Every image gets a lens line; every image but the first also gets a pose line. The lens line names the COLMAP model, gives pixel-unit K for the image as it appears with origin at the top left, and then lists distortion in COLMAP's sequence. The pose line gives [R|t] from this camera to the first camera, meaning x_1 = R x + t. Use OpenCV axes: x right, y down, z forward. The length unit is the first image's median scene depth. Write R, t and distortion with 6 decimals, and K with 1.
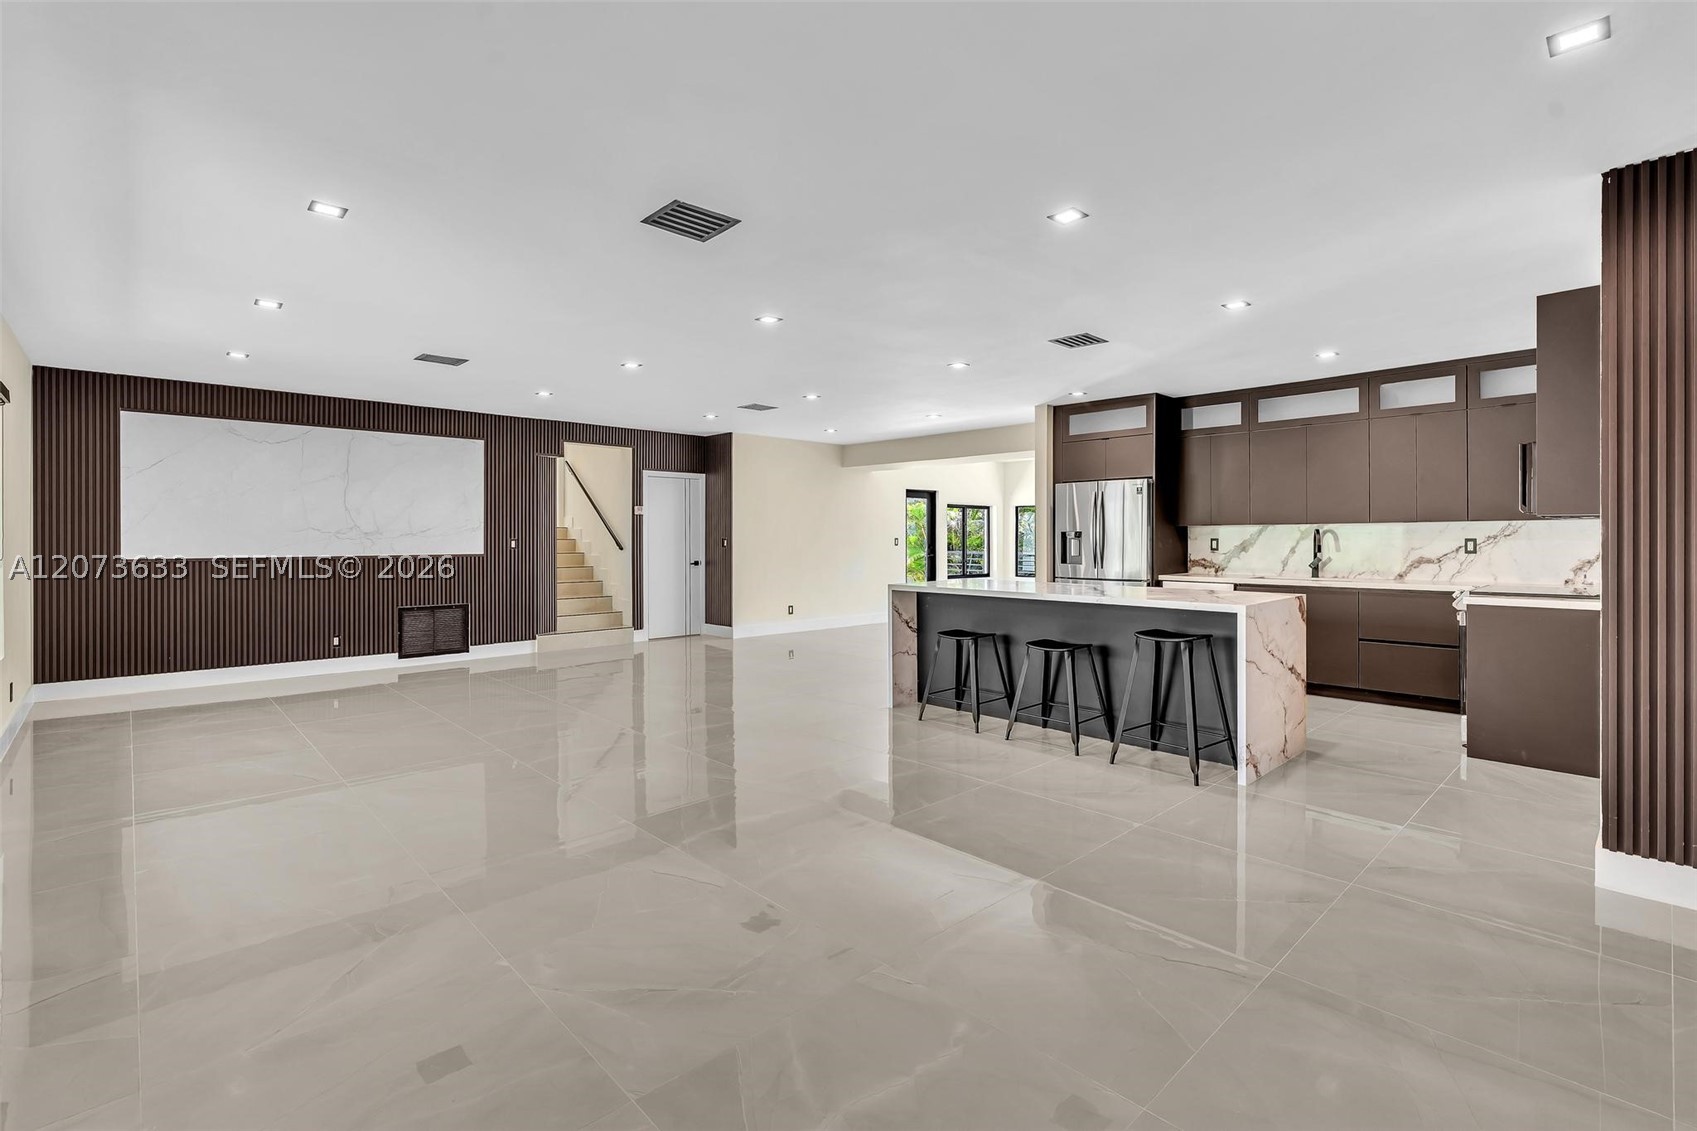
lens RADIAL K [[773.8, 0, 858.9], [0, 773.8, 538.0], [0, 0, 1]] dist [-0.003465, 0.002753]
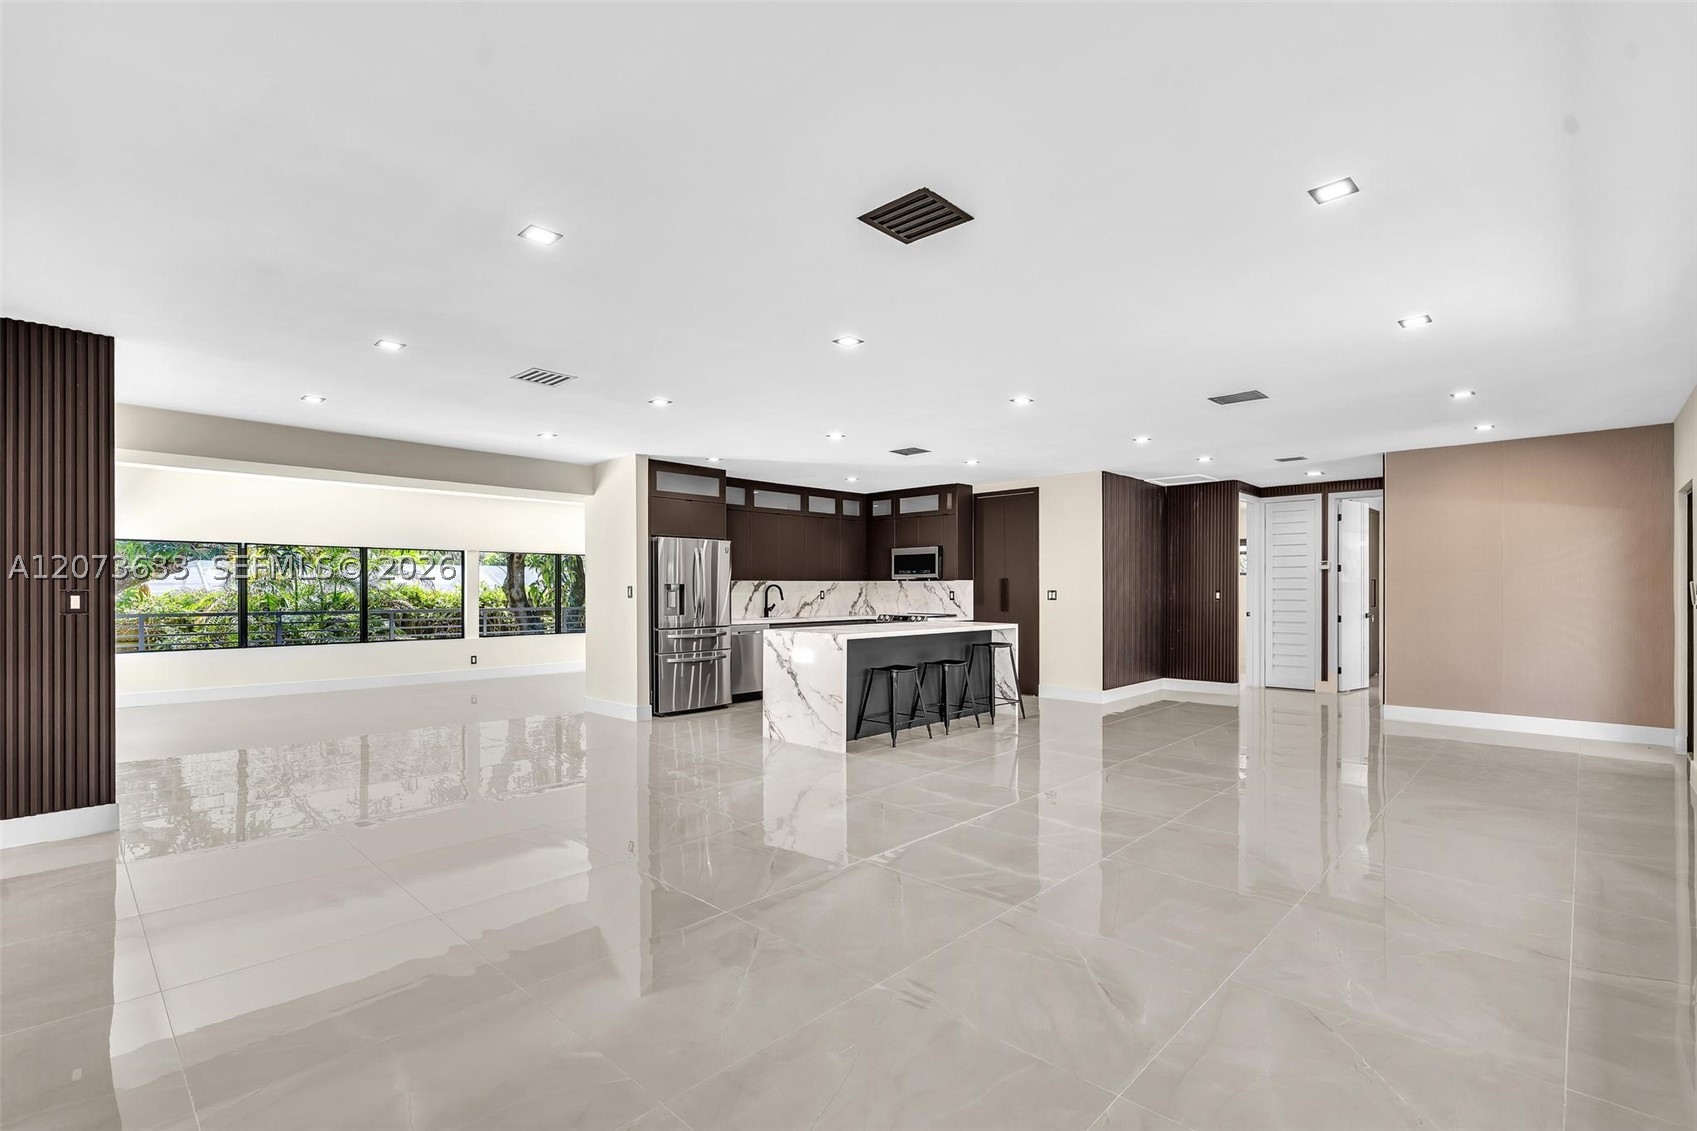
lens RADIAL K [[773.8, 0, 842.5], [0, 773.8, 588.4], [0, 0, 1]] dist [-0.003465, 0.002753]
pose [[-0.040268, 0.003094, 0.999184, -0.777312], [0.000680, 0.999995, -0.003069, 0.000906], [-0.999189, 0.000556, -0.040270, 0.811569]]
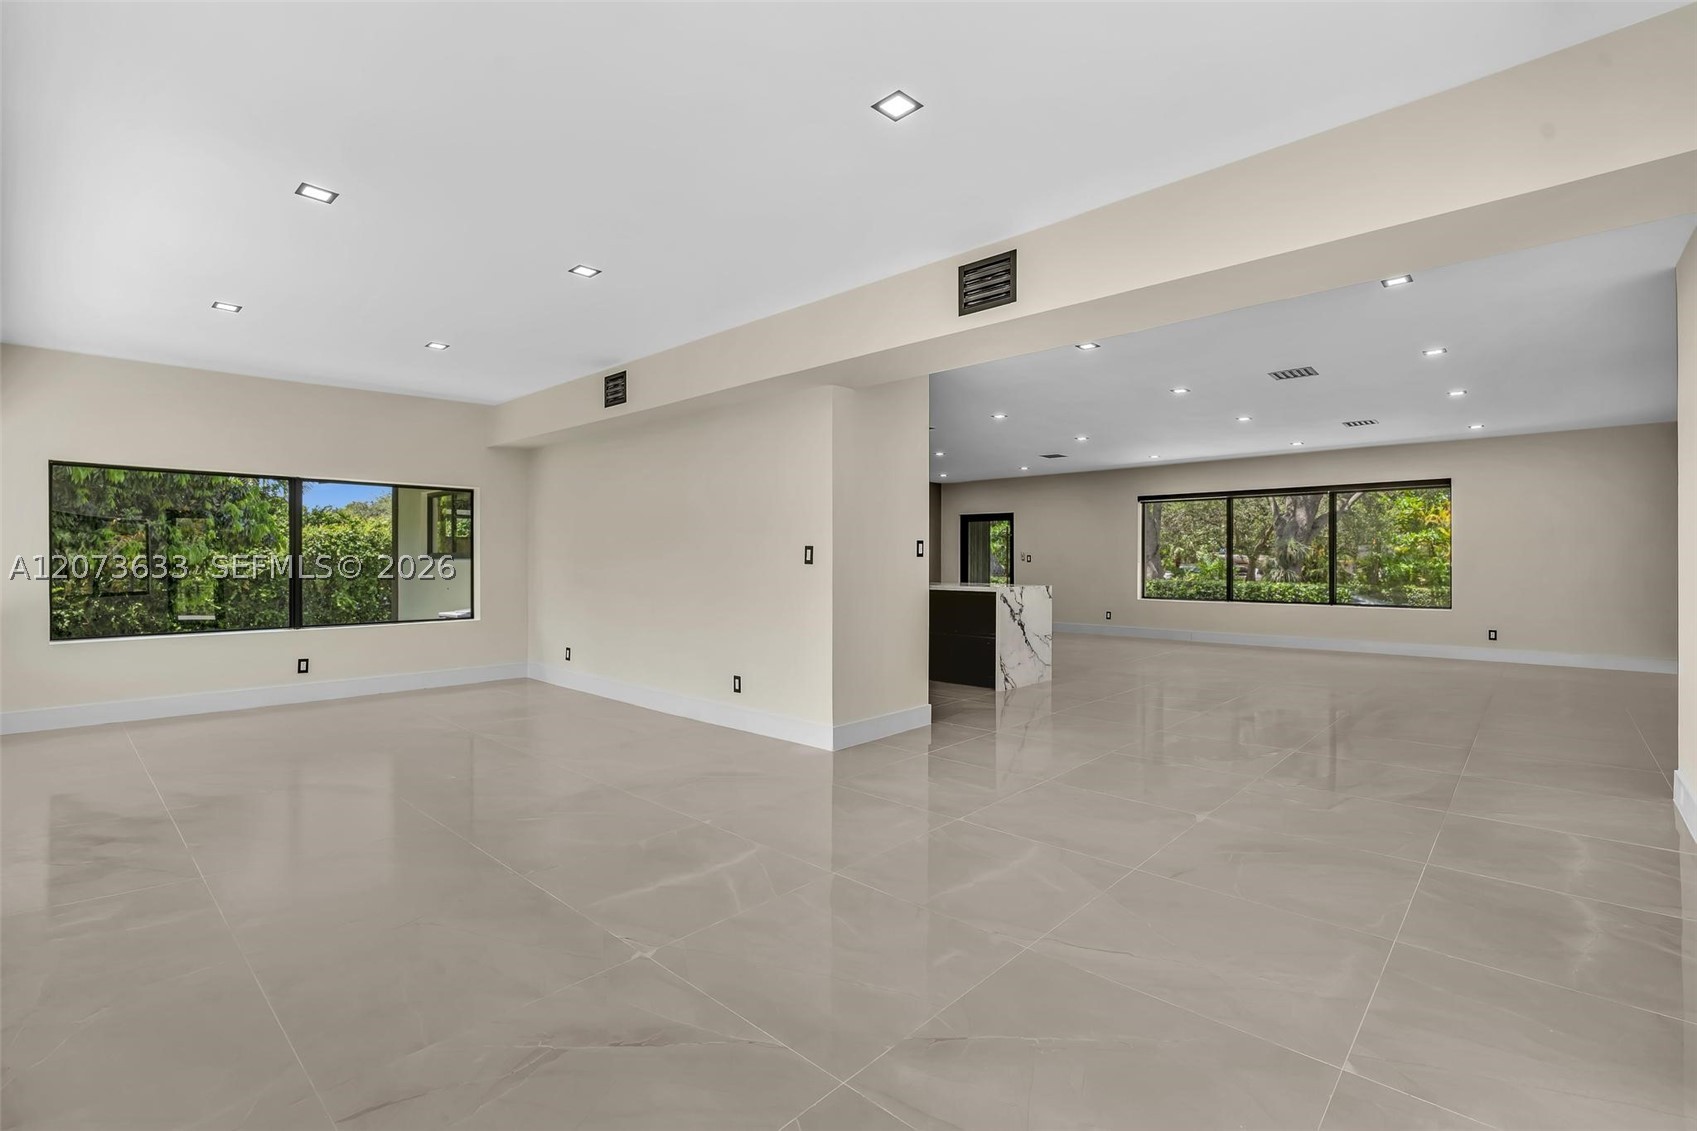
lens RADIAL K [[773.8, 0, 825.3], [0, 773.8, 564.2], [0, 0, 1]] dist [-0.003465, 0.002753]
pose [[-0.998526, 0.001313, -0.054262, 0.376091], [0.001118, 0.999993, 0.003628, 0.014321], [0.054267, 0.003562, -0.998520, 1.774077]]
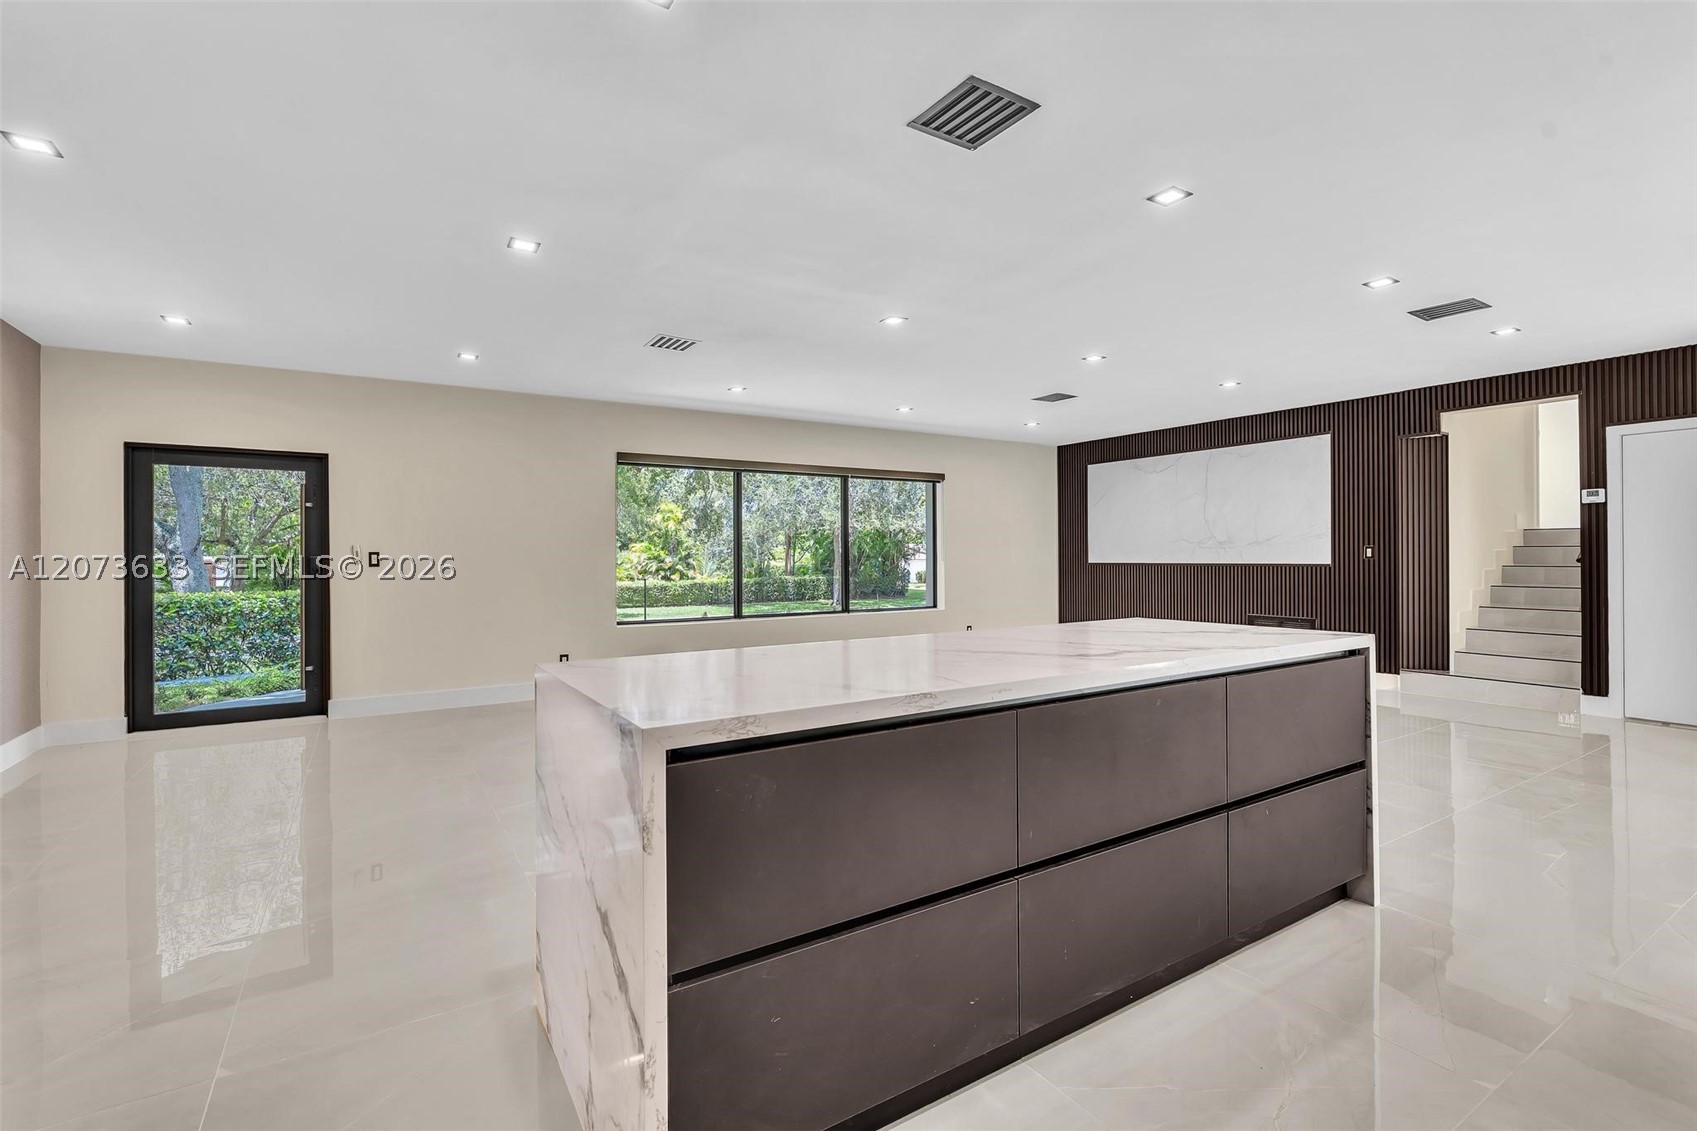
lens RADIAL K [[773.8, 0, 859.8], [0, 773.8, 561.6], [0, 0, 1]] dist [-0.003465, 0.002753]
pose [[-0.201974, 0.011669, -0.979321, 0.527032], [0.006945, 0.999921, 0.010482, 0.005897], [0.979366, -0.004685, -0.202039, 0.717959]]
